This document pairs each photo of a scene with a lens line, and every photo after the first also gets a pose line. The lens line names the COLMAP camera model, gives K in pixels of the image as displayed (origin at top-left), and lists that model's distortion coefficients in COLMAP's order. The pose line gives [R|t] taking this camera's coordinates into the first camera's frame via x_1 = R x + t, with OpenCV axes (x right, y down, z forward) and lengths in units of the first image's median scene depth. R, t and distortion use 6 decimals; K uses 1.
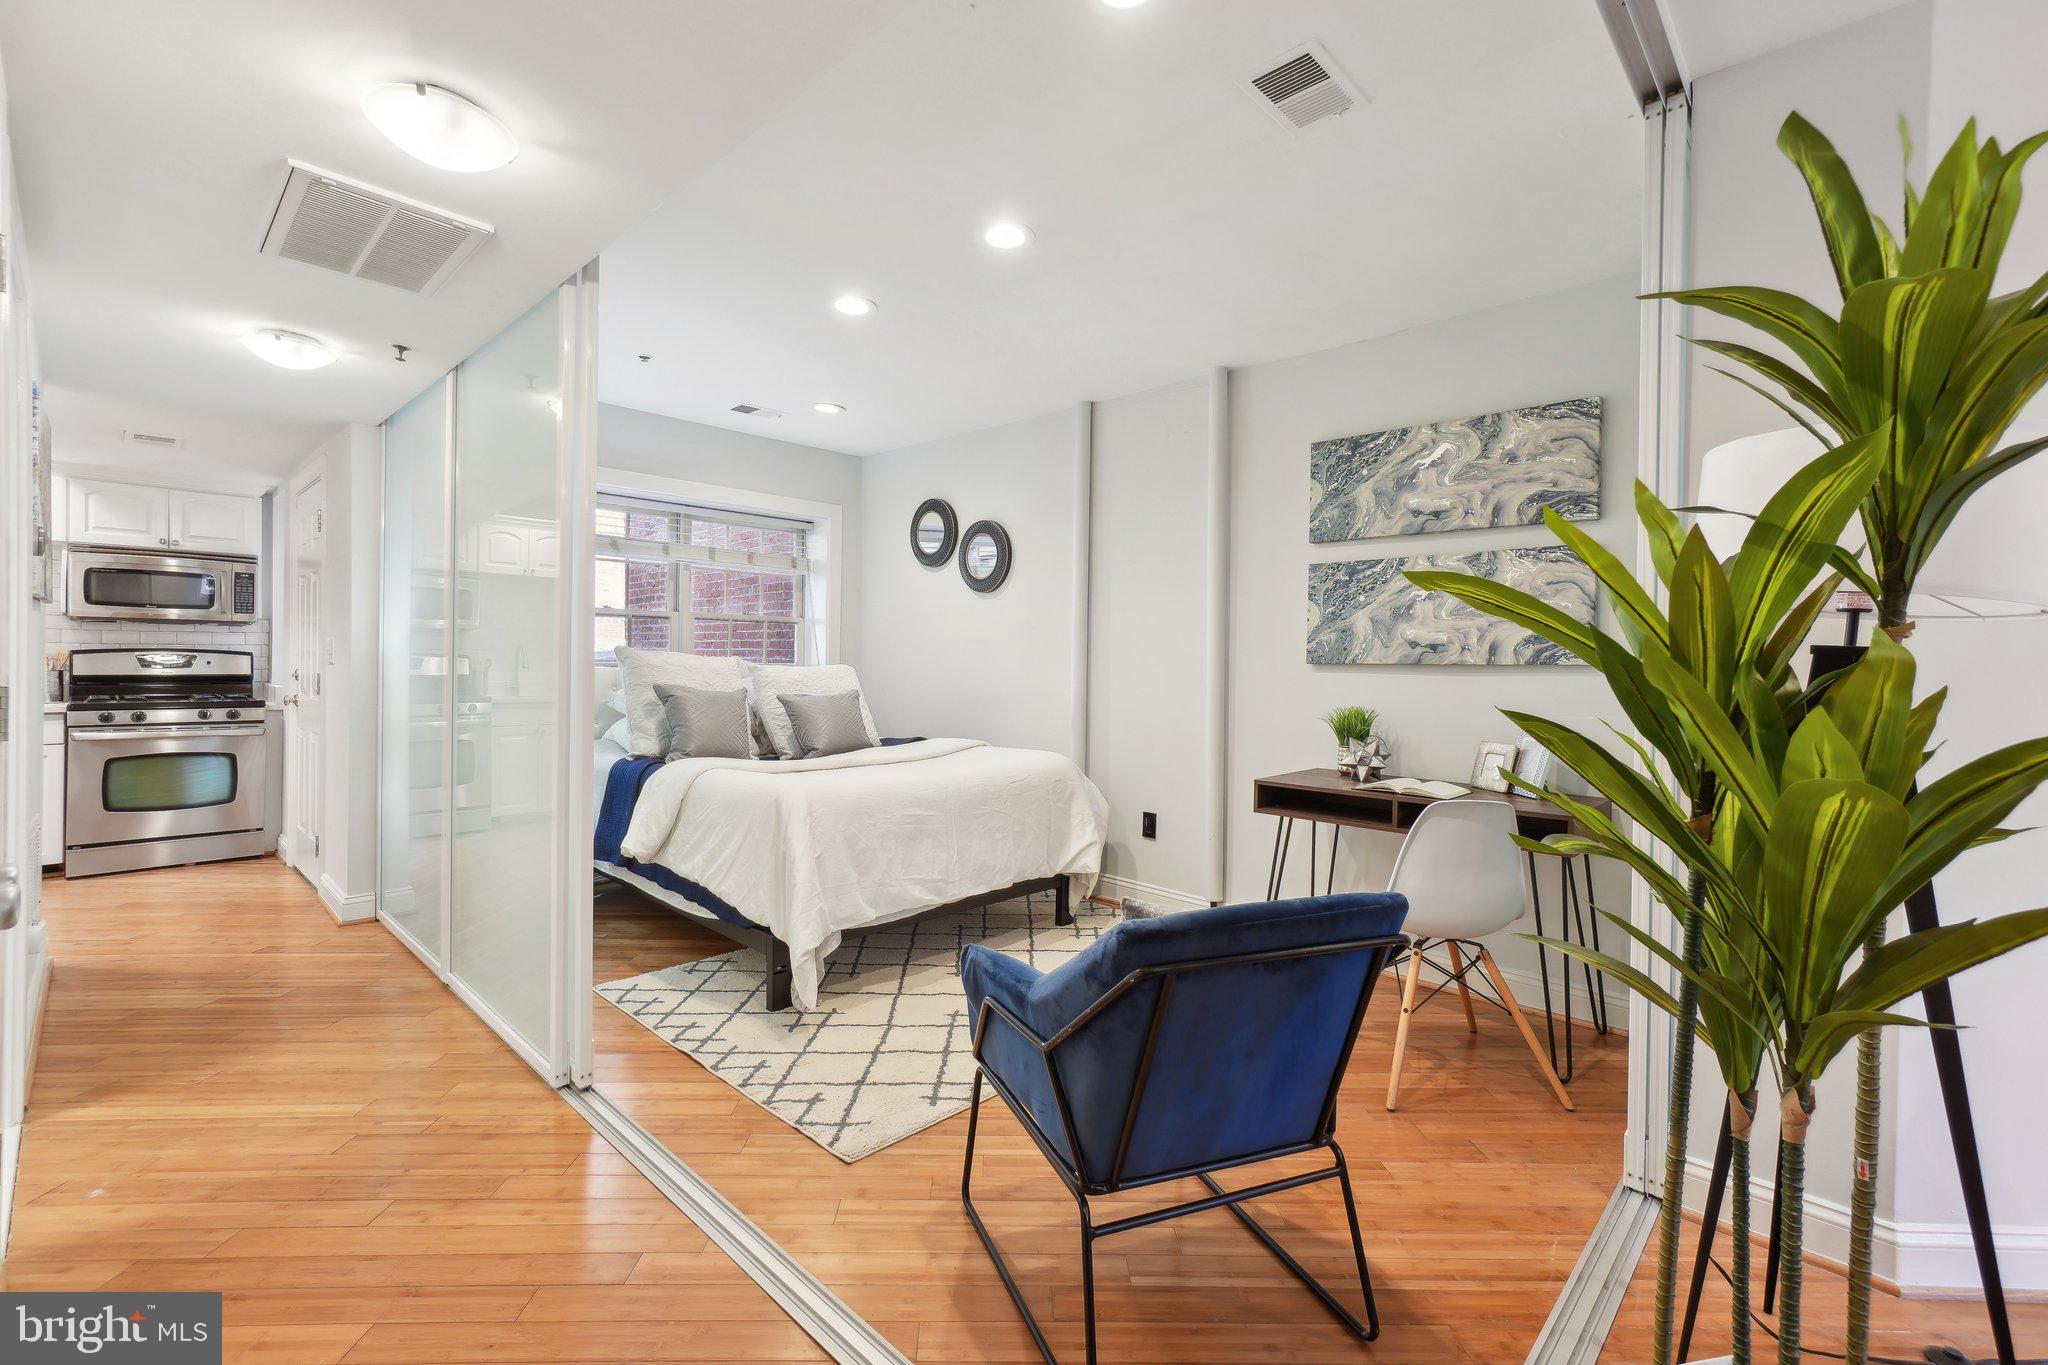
lens RADIAL K [[905.1, 0, 1017.6], [0, 905.1, 668.7], [0, 0, 1]] dist [-0.009898, 0.006773]
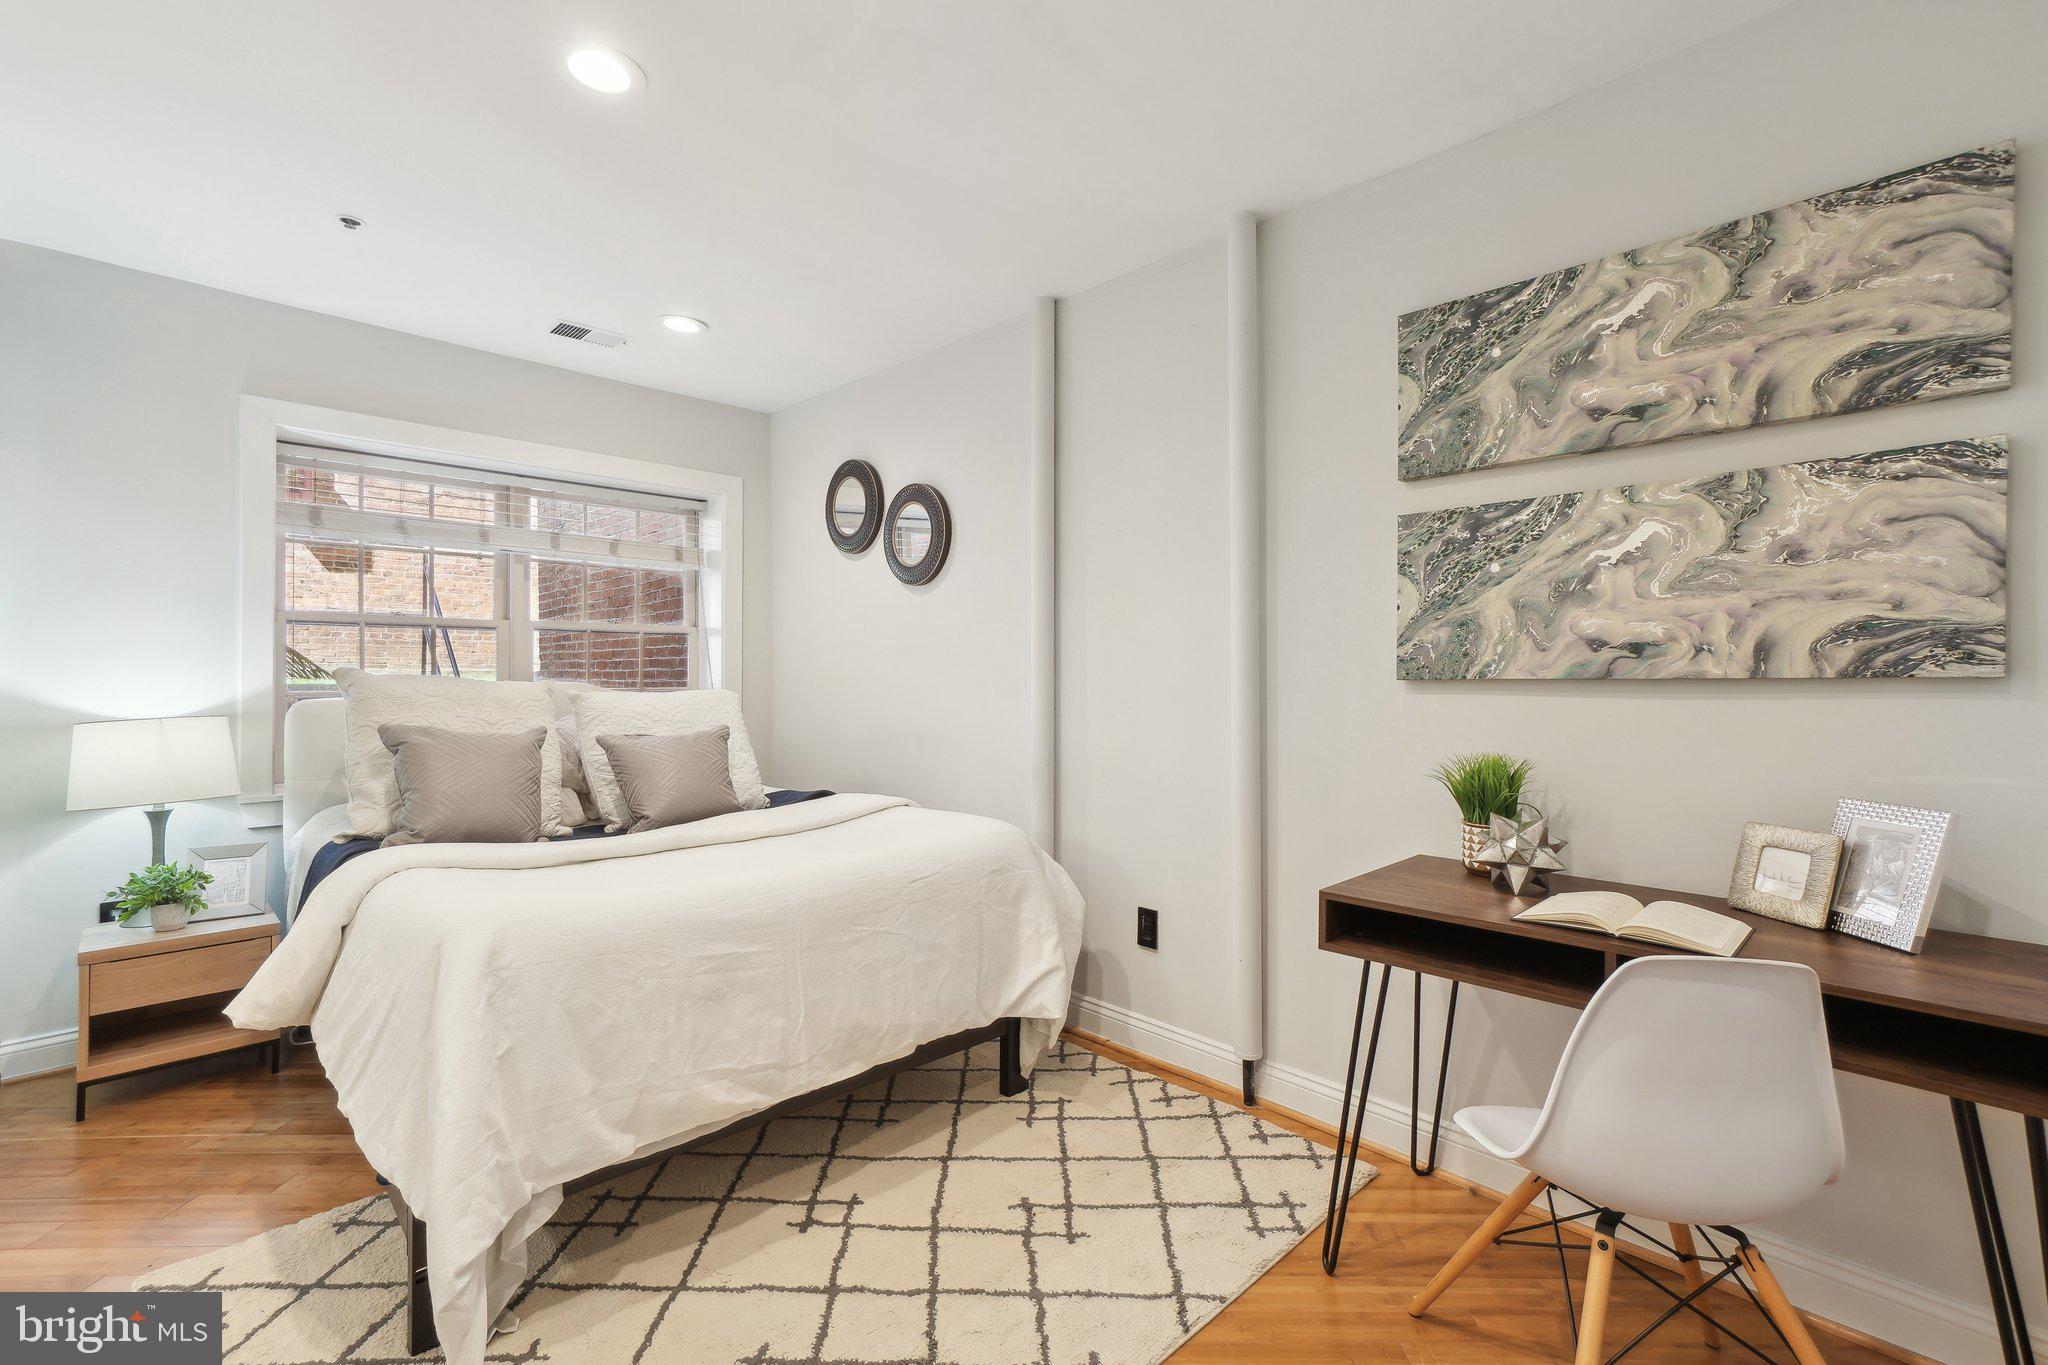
lens RADIAL K [[905.1, 0, 1016.4], [0, 905.1, 680.1], [0, 0, 1]] dist [-0.009898, 0.006773]
pose [[0.999377, -0.014476, -0.032201, 0.086471], [0.014315, 0.999884, -0.005224, -0.006253], [0.032272, 0.004760, 0.999468, 0.395284]]
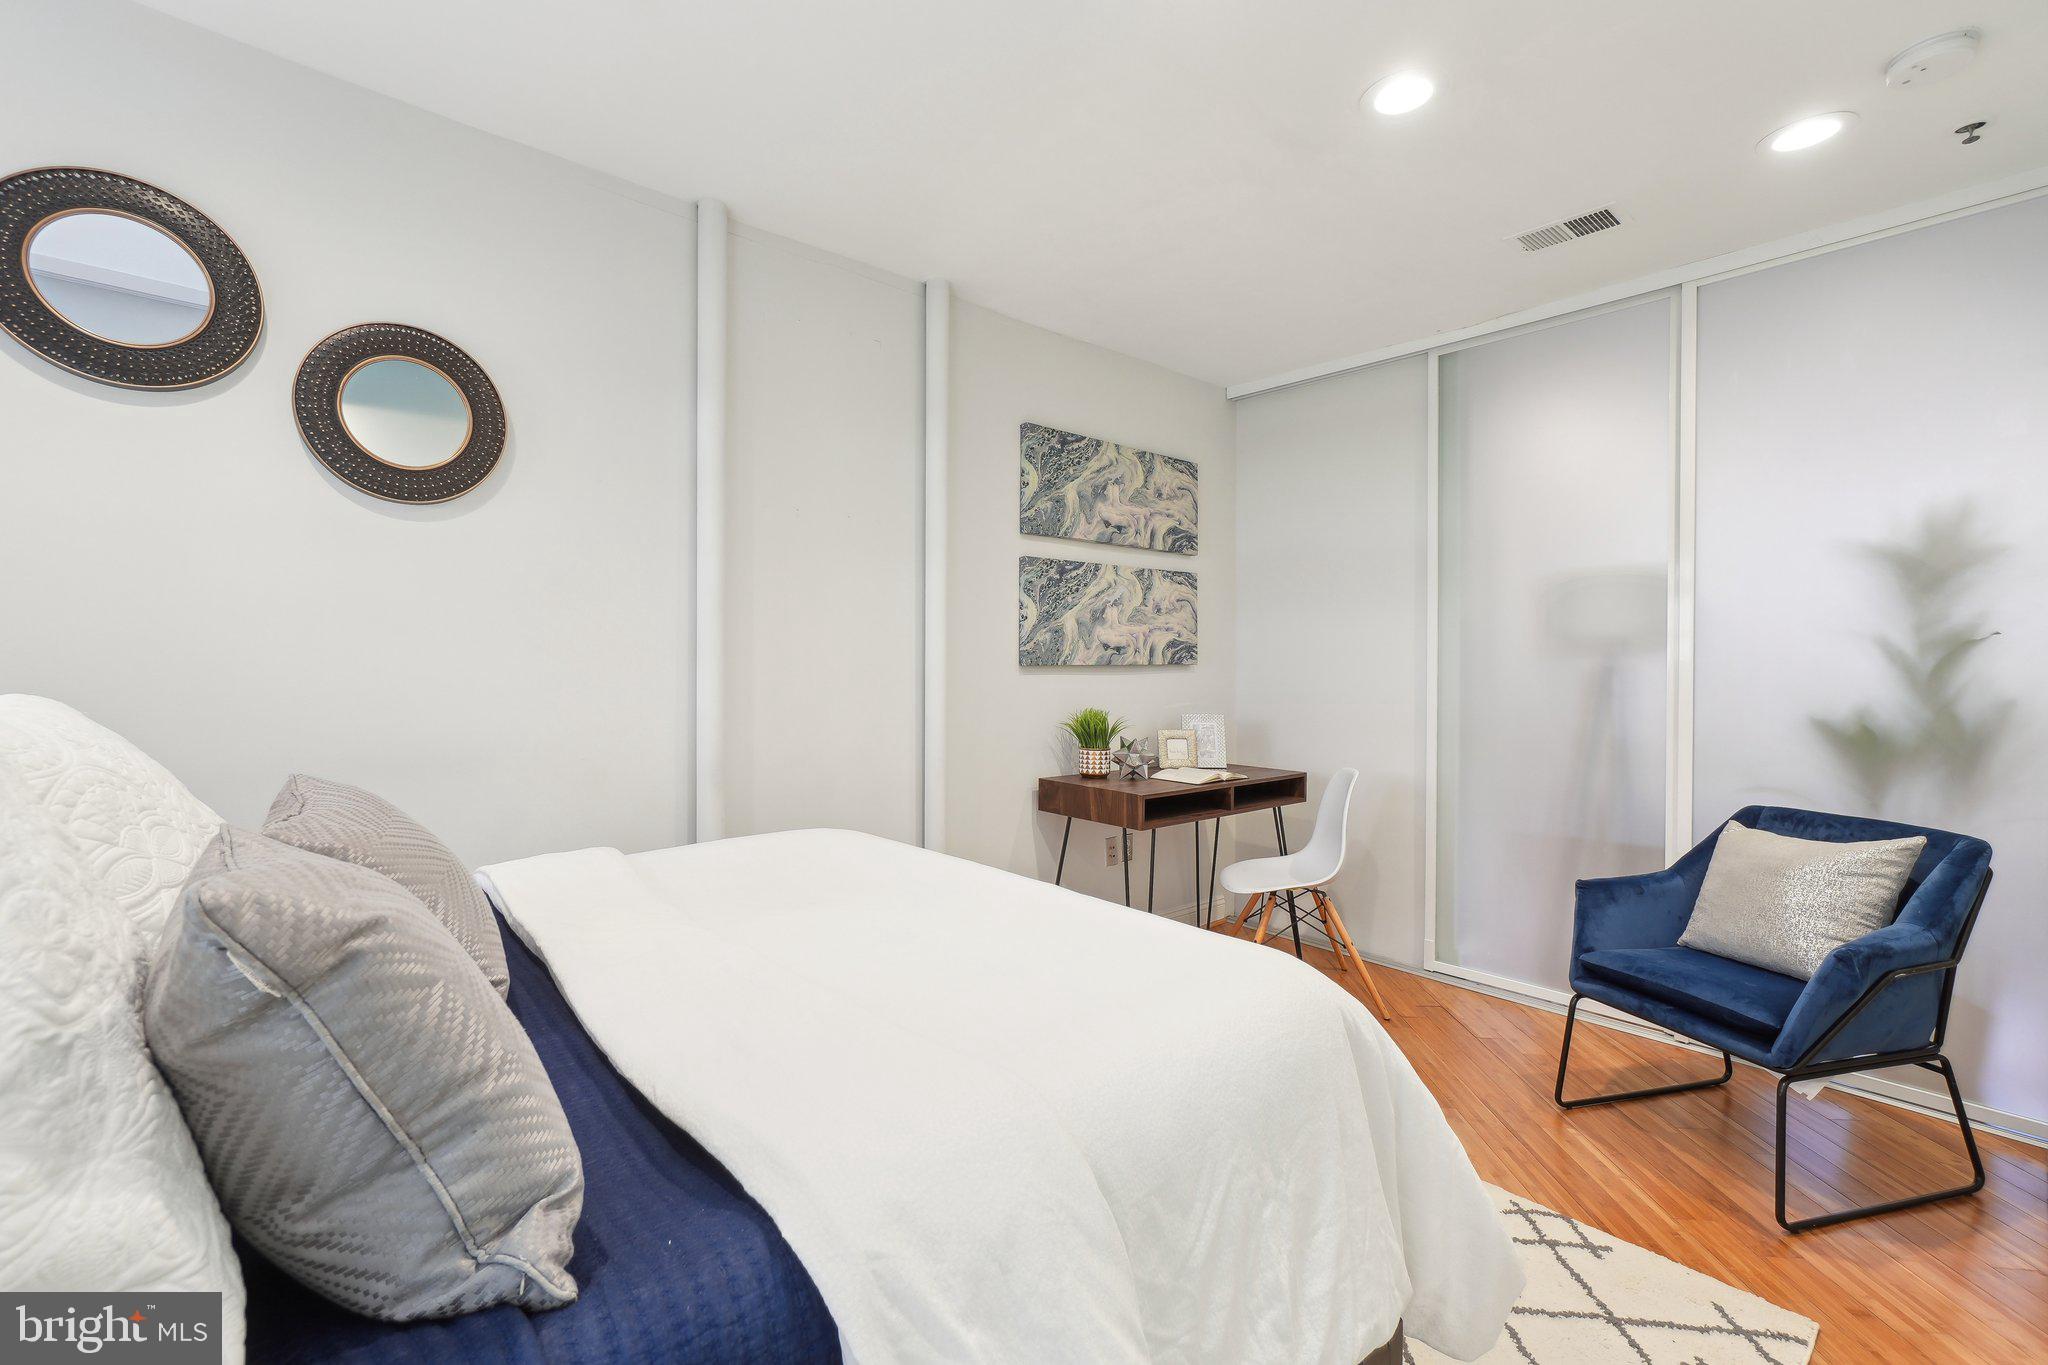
lens RADIAL K [[905.1, 0, 1011.8], [0, 905.1, 664.2], [0, 0, 1]] dist [-0.009898, 0.006773]
pose [[0.078341, -0.022769, 0.996667, -0.595787], [0.000399, 0.999740, 0.022808, -0.028605], [-0.996927, -0.001389, 0.078330, 0.962090]]
